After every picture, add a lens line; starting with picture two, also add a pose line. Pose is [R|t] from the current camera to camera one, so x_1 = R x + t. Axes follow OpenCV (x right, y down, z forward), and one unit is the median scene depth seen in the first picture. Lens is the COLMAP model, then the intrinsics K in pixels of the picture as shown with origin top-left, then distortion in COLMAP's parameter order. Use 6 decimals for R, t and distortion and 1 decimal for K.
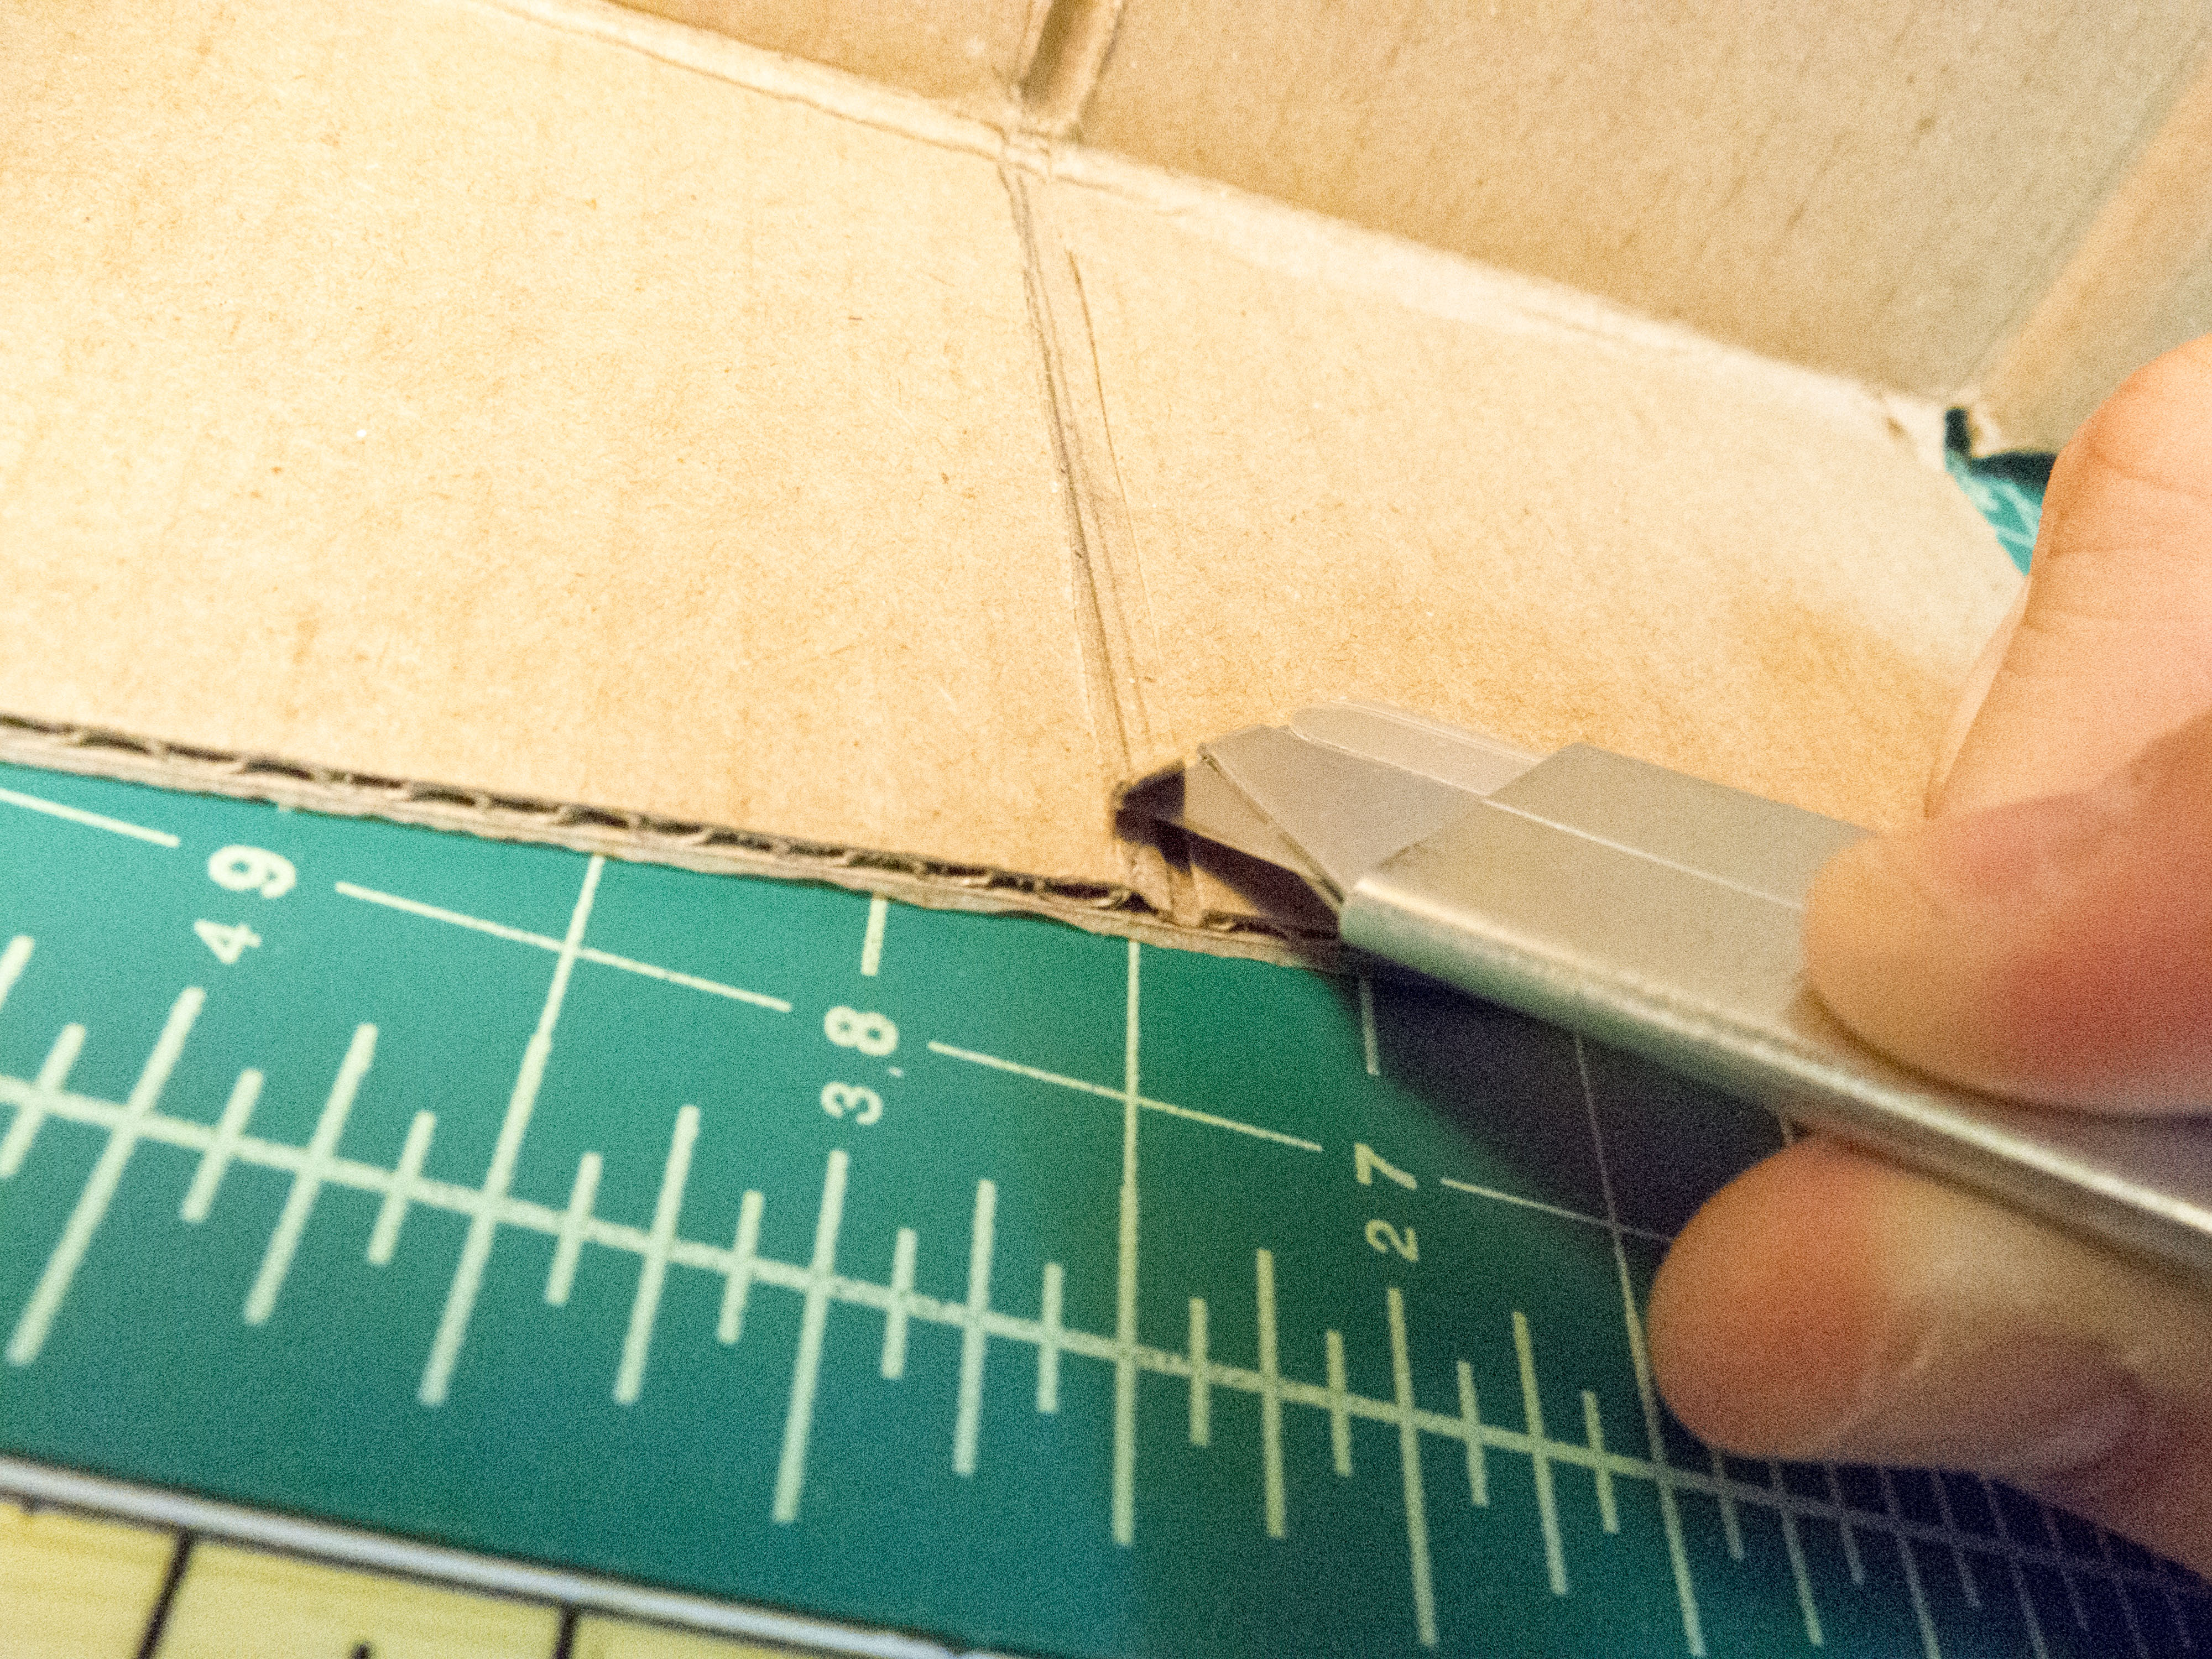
lens RADIAL K [[1835.6, 0, 1085.2], [0, 1835.6, 890.2], [0, 0, 1]] dist [-0.024709, -0.003130]
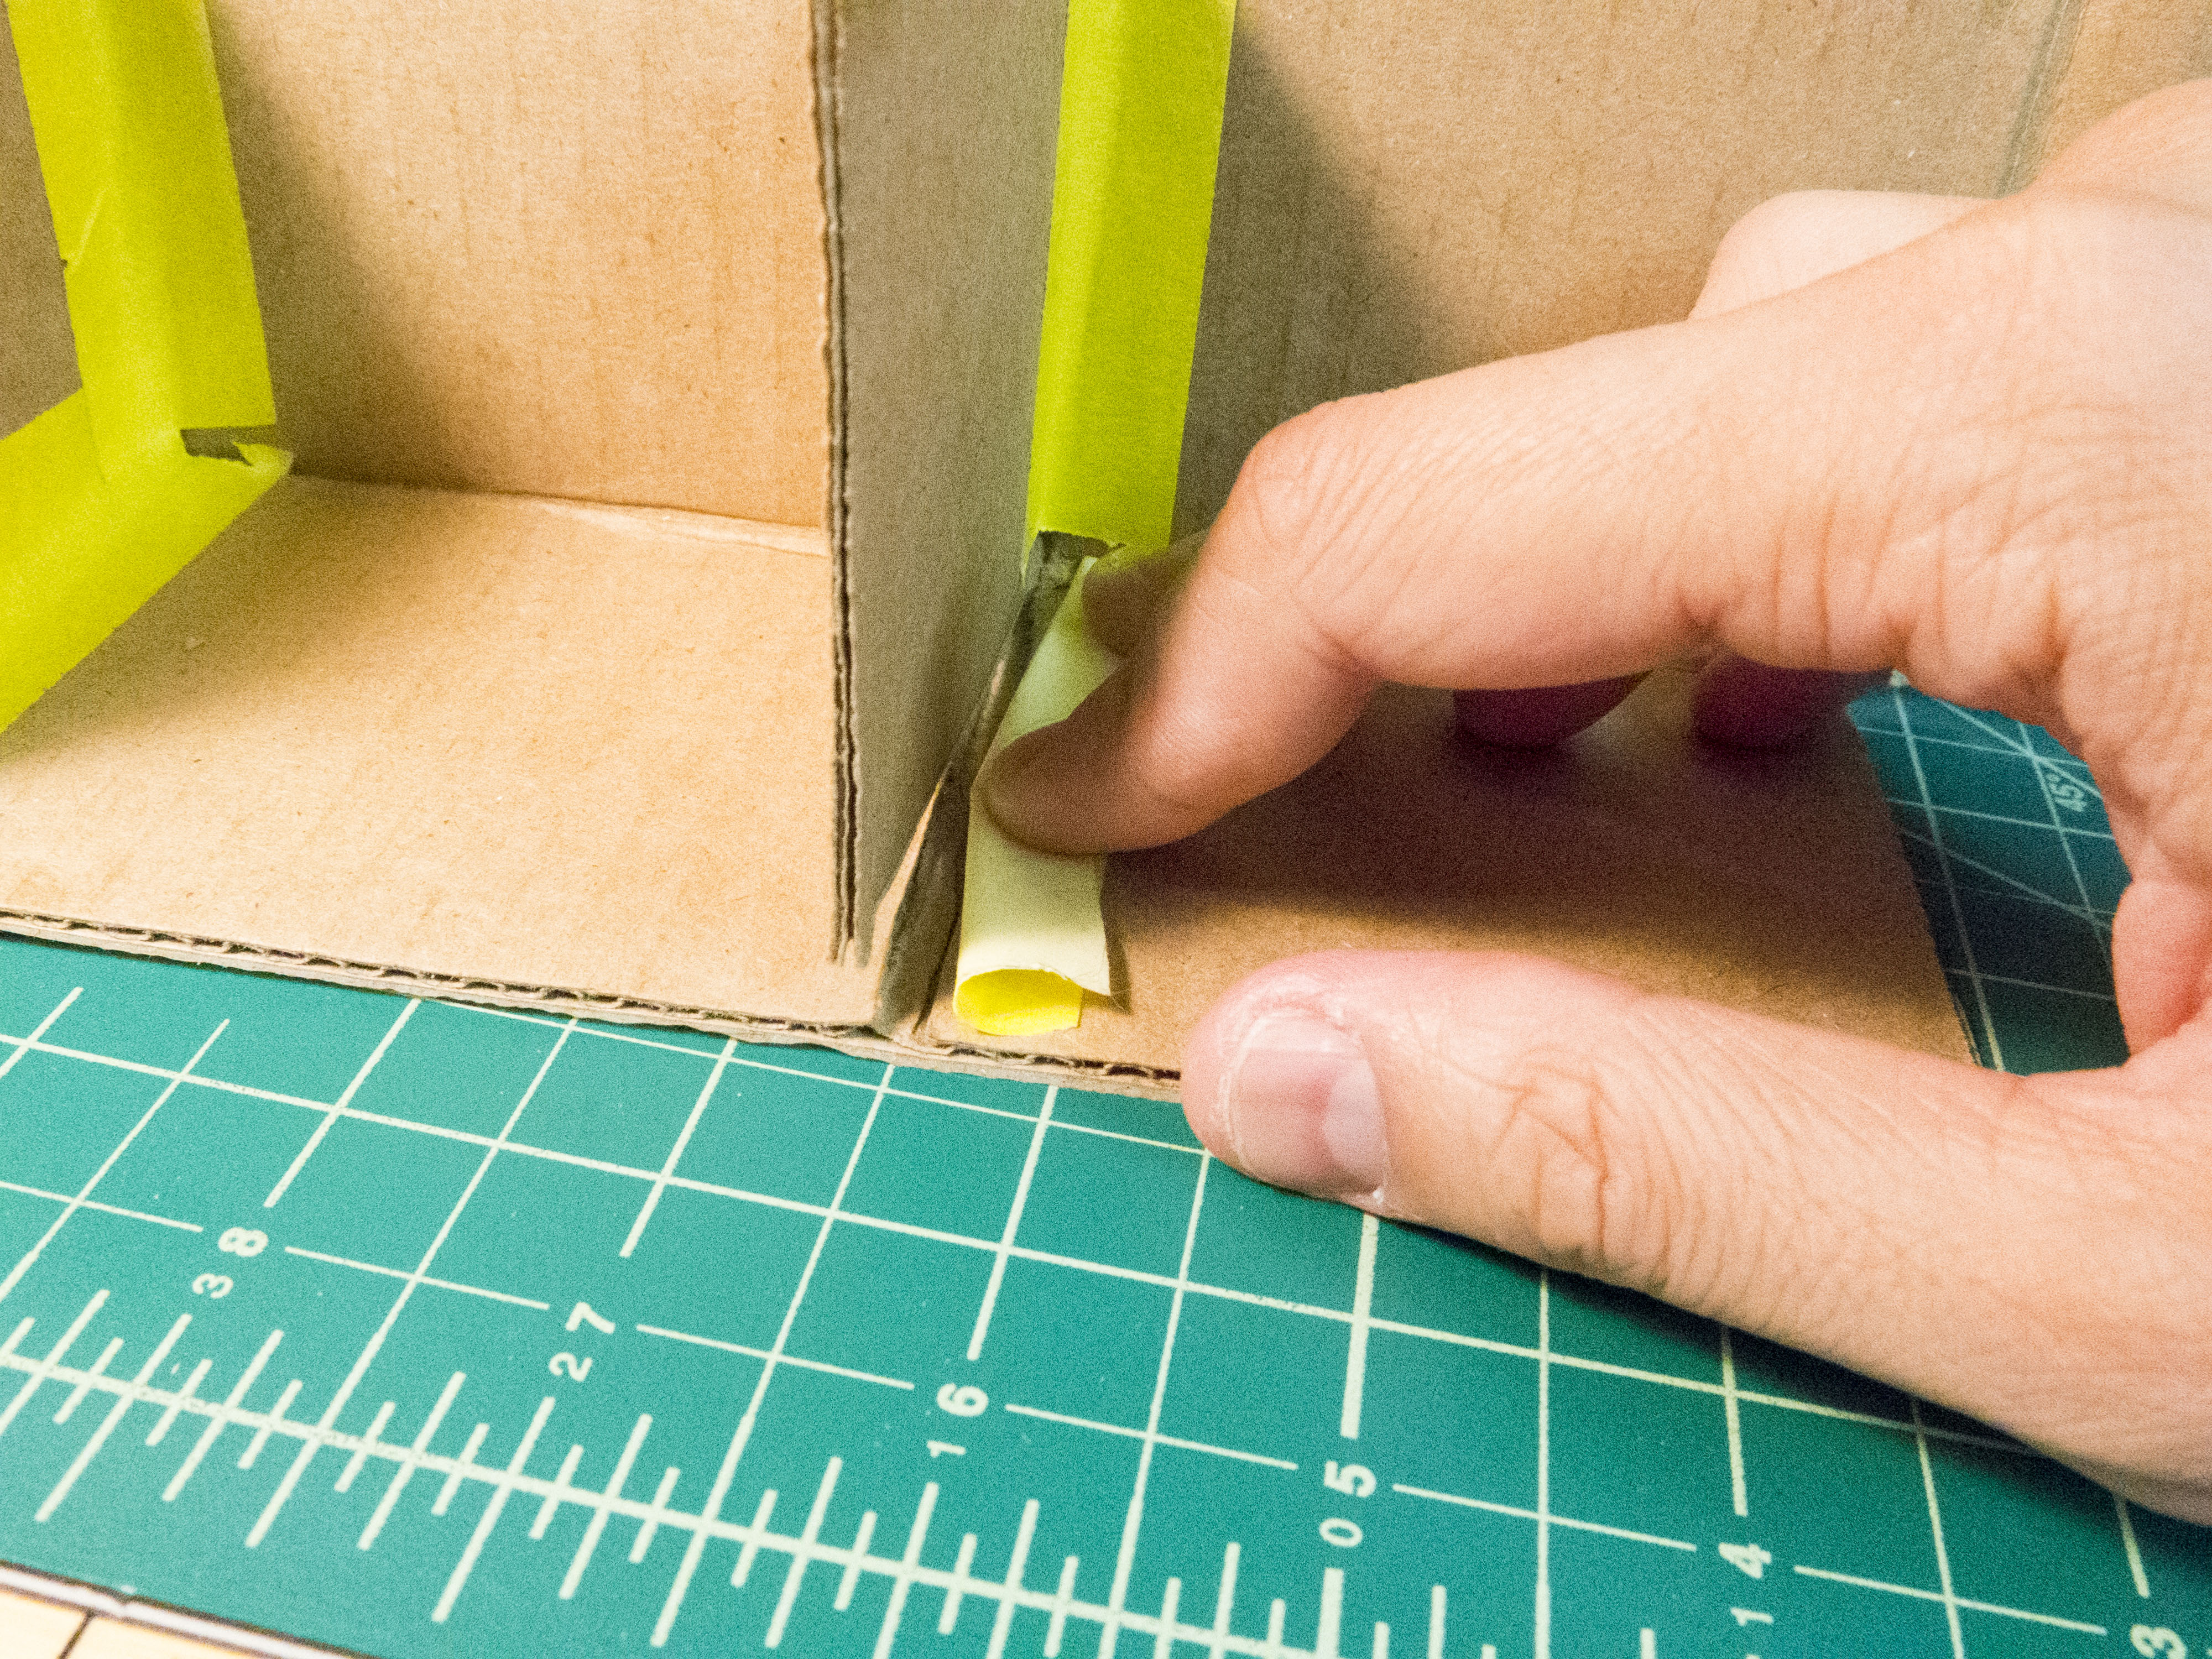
lens RADIAL K [[1835.6, 0, 1097.3], [0, 1835.6, 821.0], [0, 0, 1]] dist [-0.024709, -0.003130]
pose [[0.940565, -0.086378, -0.328445, 0.741983], [0.015940, 0.977277, -0.211368, 0.162152], [0.339239, 0.193570, 0.920569, -0.458015]]
